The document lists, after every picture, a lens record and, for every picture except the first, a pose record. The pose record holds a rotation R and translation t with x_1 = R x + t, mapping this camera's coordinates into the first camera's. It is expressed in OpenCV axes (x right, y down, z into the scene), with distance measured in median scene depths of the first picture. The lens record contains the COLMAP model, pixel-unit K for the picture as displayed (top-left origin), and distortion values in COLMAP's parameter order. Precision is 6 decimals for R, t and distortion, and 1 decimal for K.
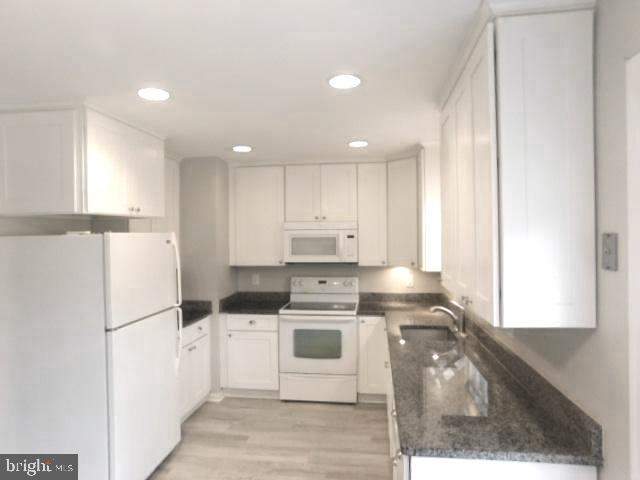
lens RADIAL K [[431.6, 0, 319.4], [0, 431.6, 241.9], [0, 0, 1]] dist [-0.048128, 0.046622]
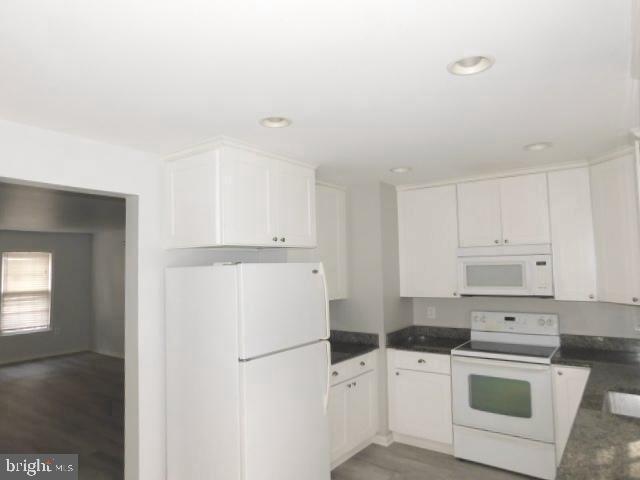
lens RADIAL K [[431.6, 0, 319.4], [0, 431.6, 241.2], [0, 0, 1]] dist [-0.048128, 0.046622]
pose [[0.878129, -0.038213, -0.476896, 0.092427], [0.006331, 0.997646, -0.068282, -0.001901], [0.478383, 0.056941, 0.876303, 0.107890]]
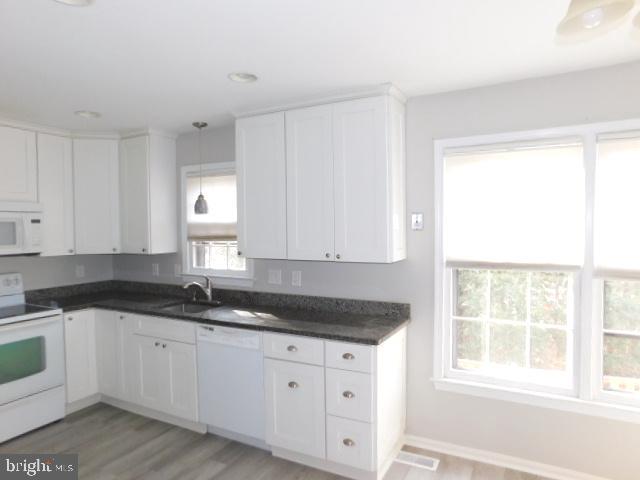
lens RADIAL K [[431.6, 0, 318.9], [0, 431.6, 239.9], [0, 0, 1]] dist [-0.048128, 0.046622]
pose [[0.356248, -0.025978, 0.934030, -0.499059], [0.023086, 0.999553, 0.018995, 0.020221], [-0.934106, 0.014796, 0.356689, 0.217802]]
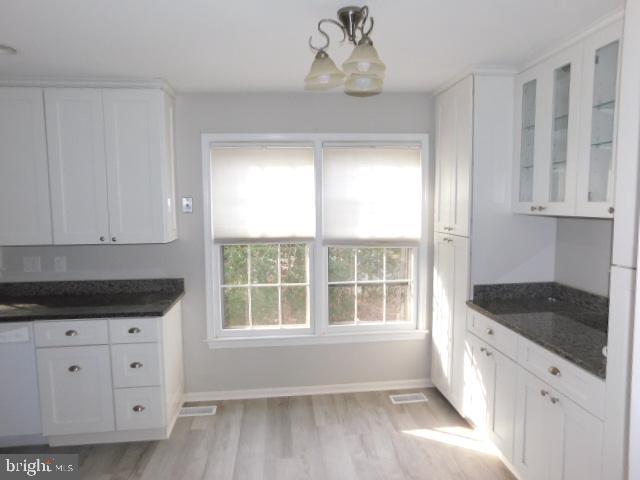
lens RADIAL K [[431.6, 0, 321.1], [0, 431.6, 239.8], [0, 0, 1]] dist [-0.048128, 0.046622]
pose [[-0.224082, -0.077764, 0.971463, -0.607632], [0.028340, 0.995870, 0.086254, 0.010377], [-0.974158, 0.046860, -0.220952, 0.255725]]
